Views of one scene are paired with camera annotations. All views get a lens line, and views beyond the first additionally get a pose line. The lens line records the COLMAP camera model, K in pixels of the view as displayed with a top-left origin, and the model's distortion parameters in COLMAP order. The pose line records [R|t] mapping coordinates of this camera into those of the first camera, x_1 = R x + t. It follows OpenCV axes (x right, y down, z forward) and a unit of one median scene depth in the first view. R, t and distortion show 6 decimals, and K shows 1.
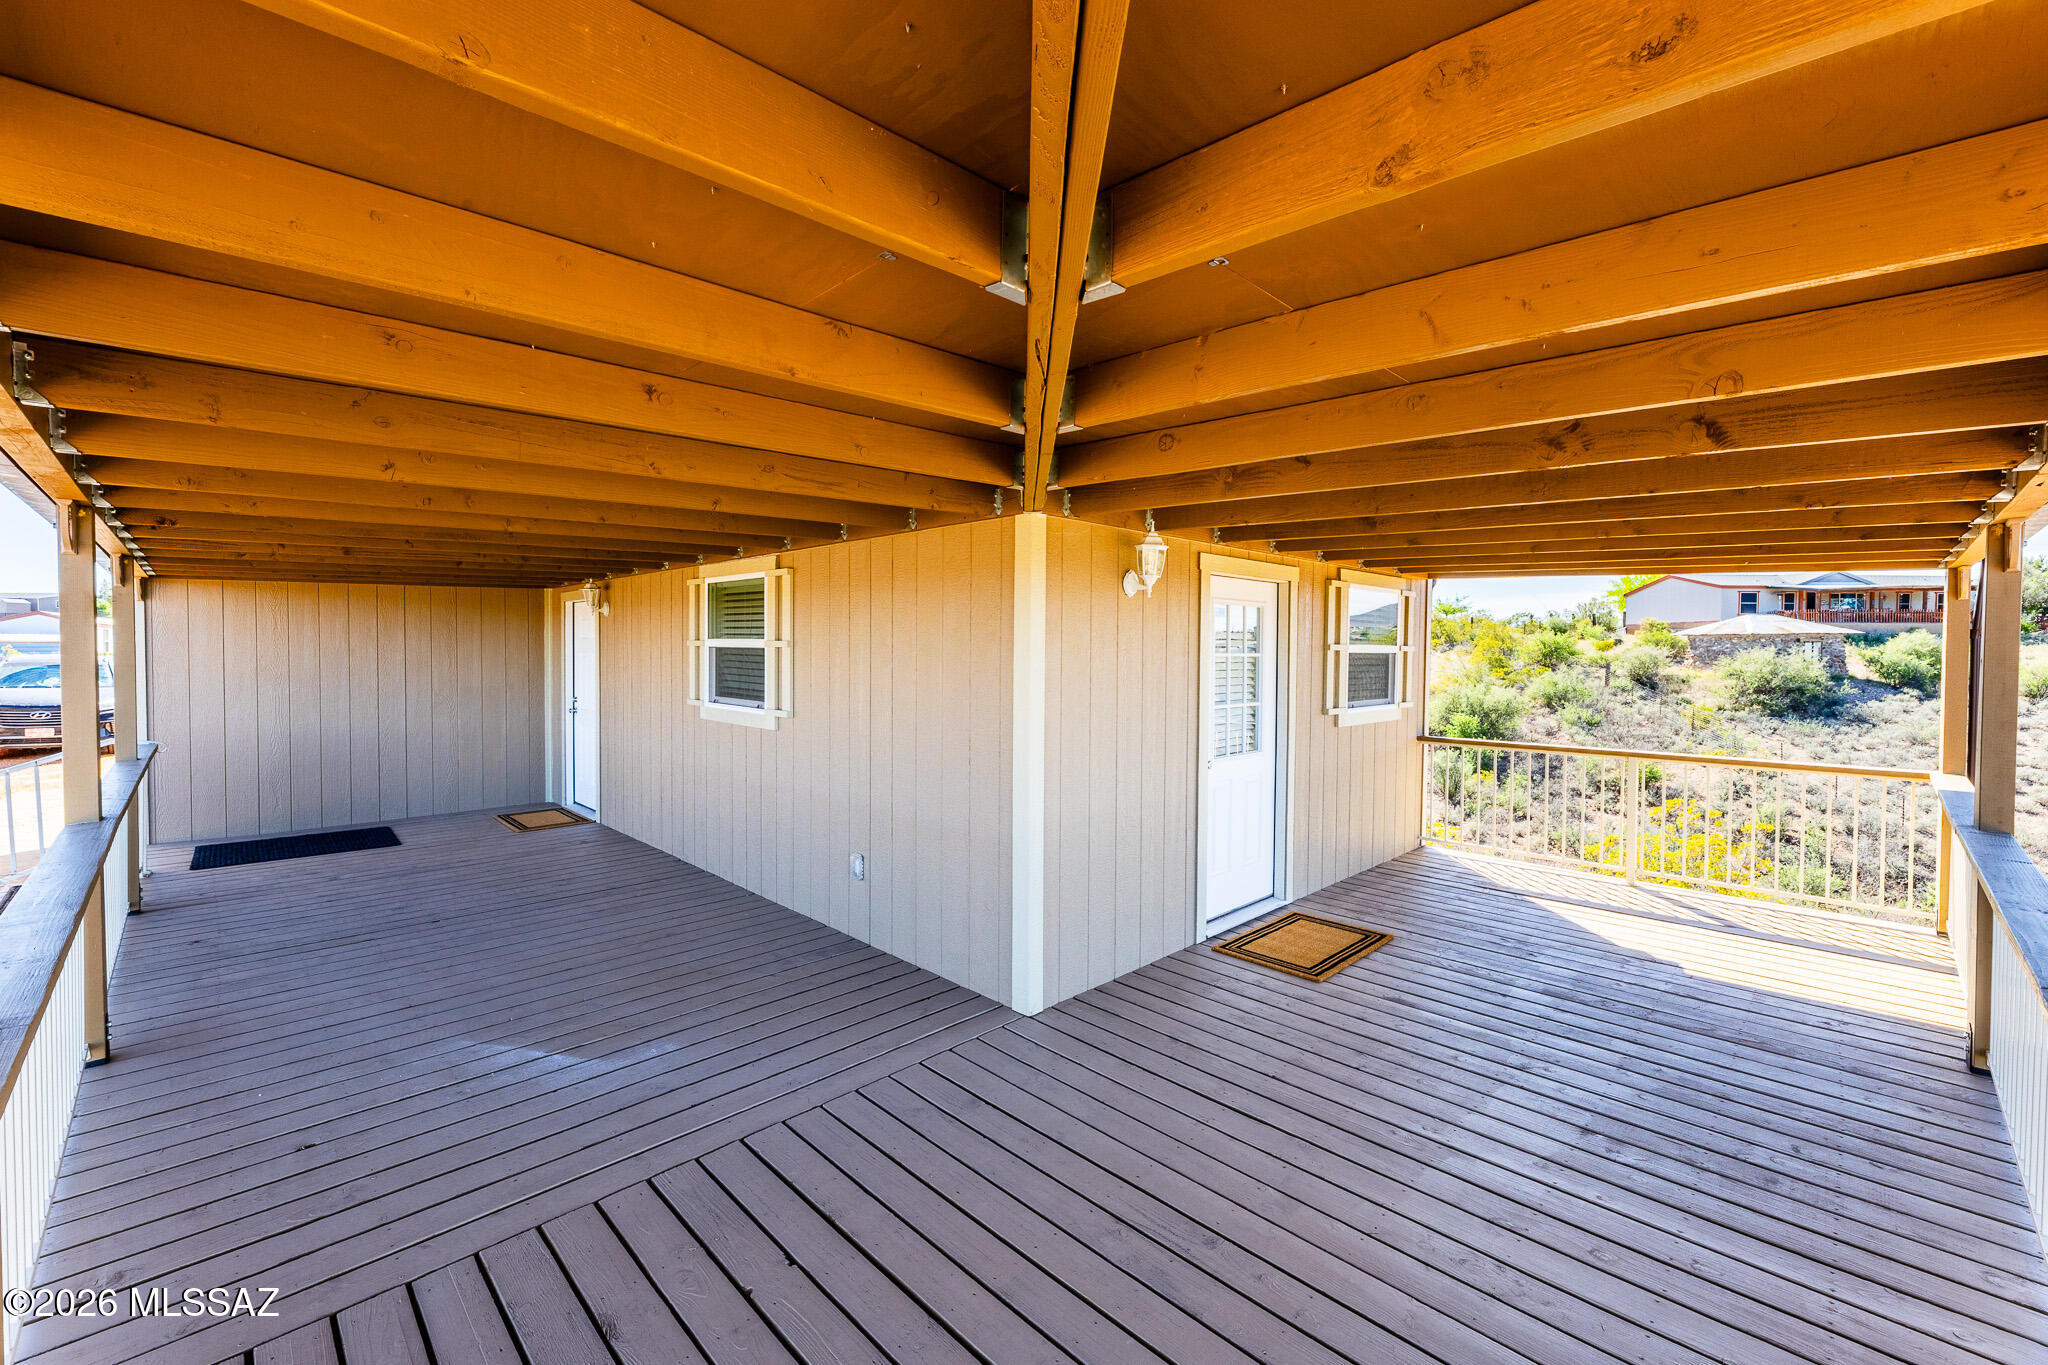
lens RADIAL K [[838.3, 0, 1016.6], [0, 838.3, 671.8], [0, 0, 1]] dist [-0.000720, -0.000090]
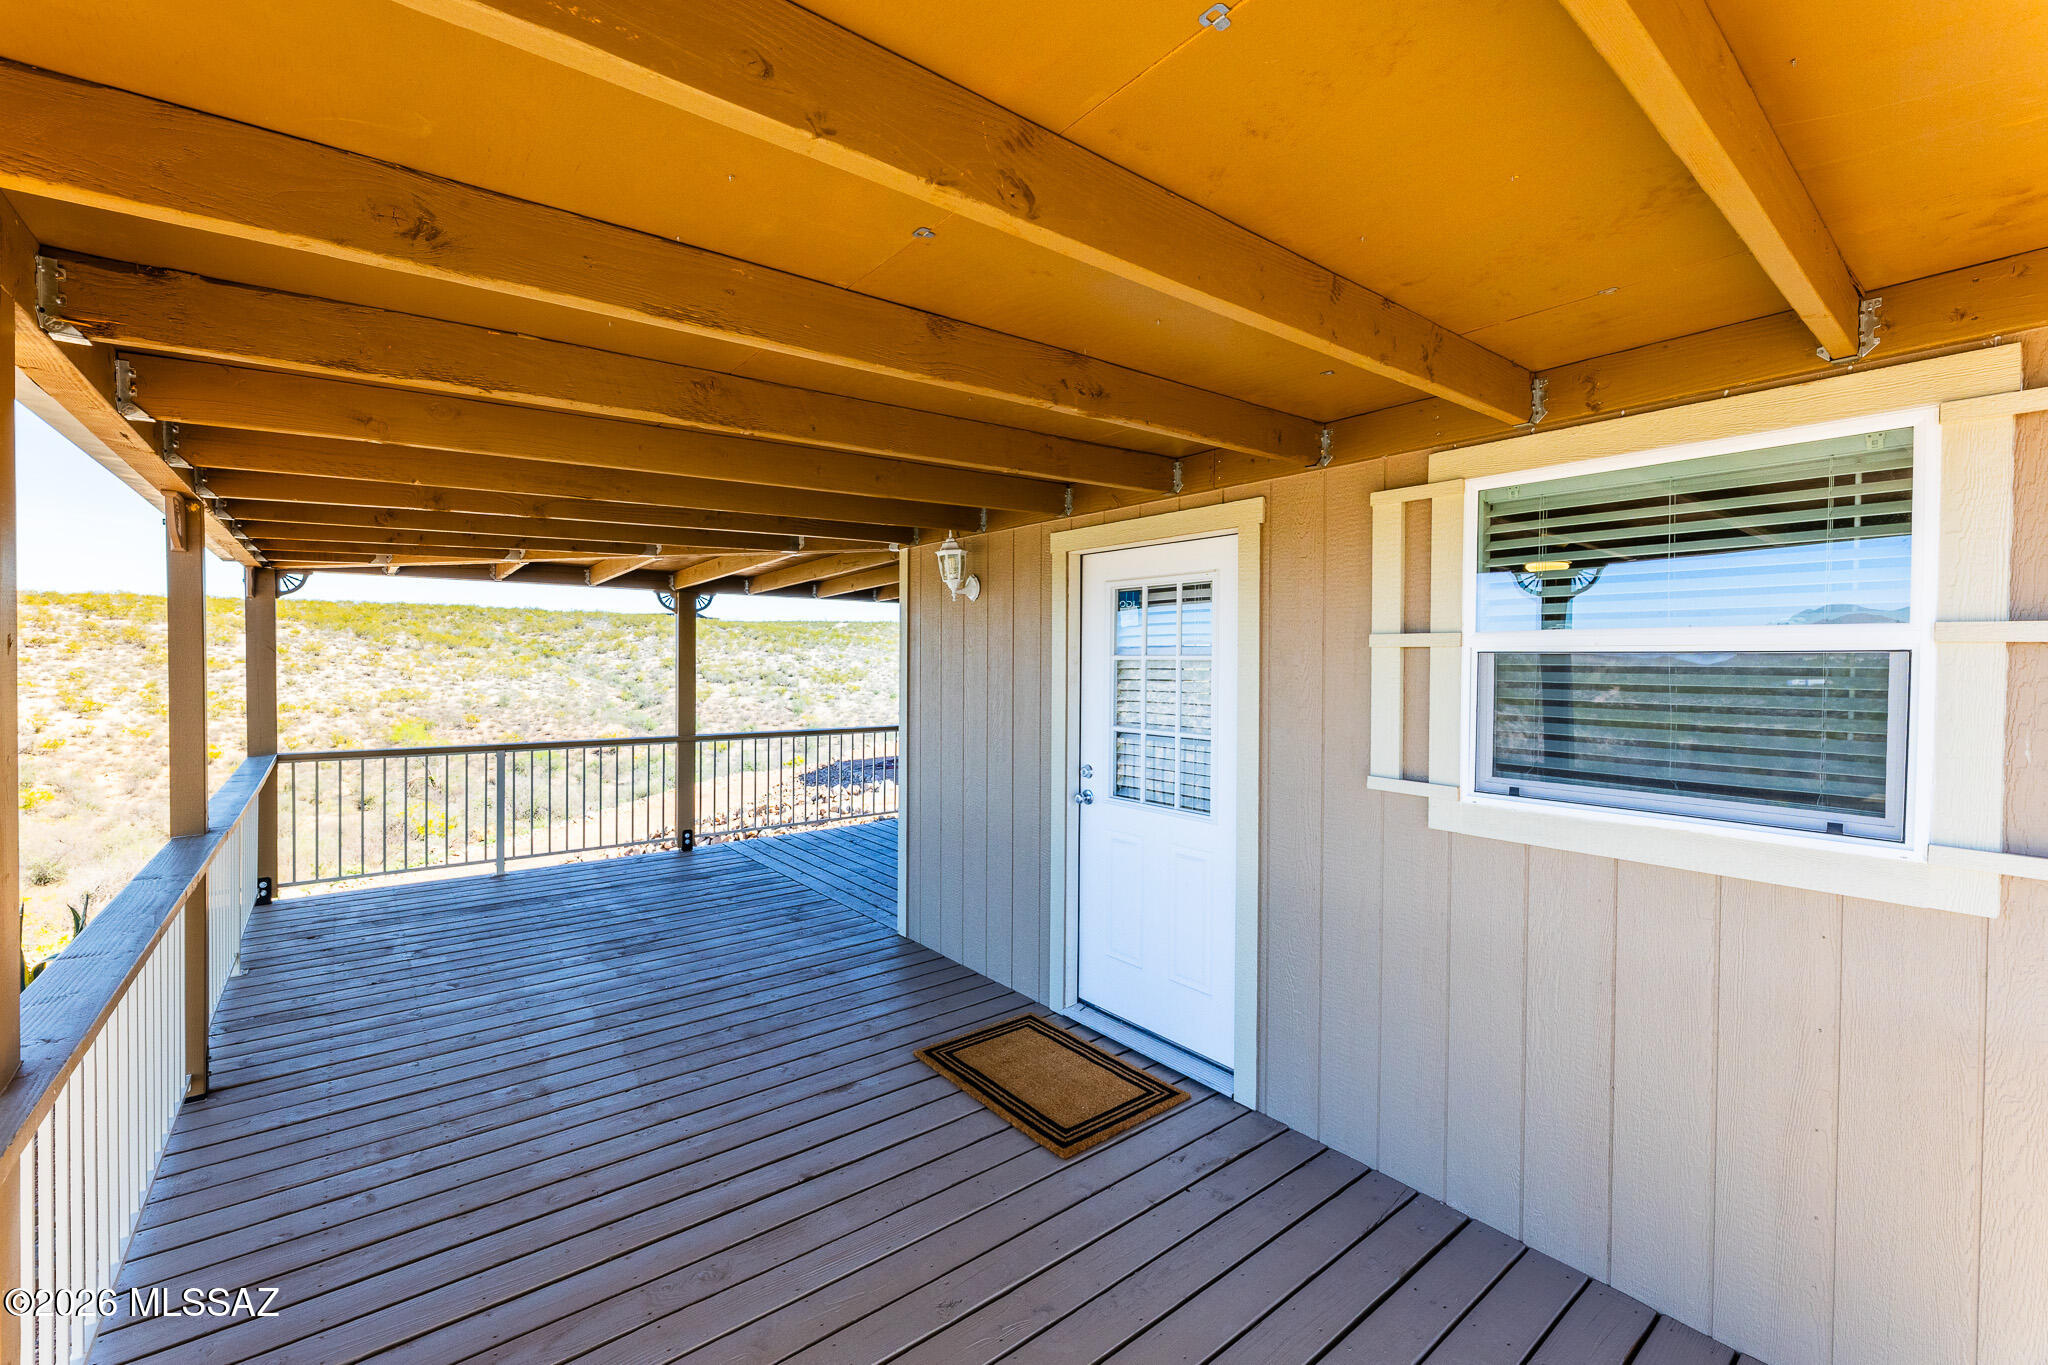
lens RADIAL K [[838.3, 0, 1016.6], [0, 838.3, 671.8], [0, 0, 1]] dist [-0.000720, -0.000090]
pose [[-0.101482, 0.004562, -0.994827, 1.169039], [-0.031298, 0.999480, 0.007776, -0.013283], [0.994345, 0.031925, -0.101287, 1.174899]]
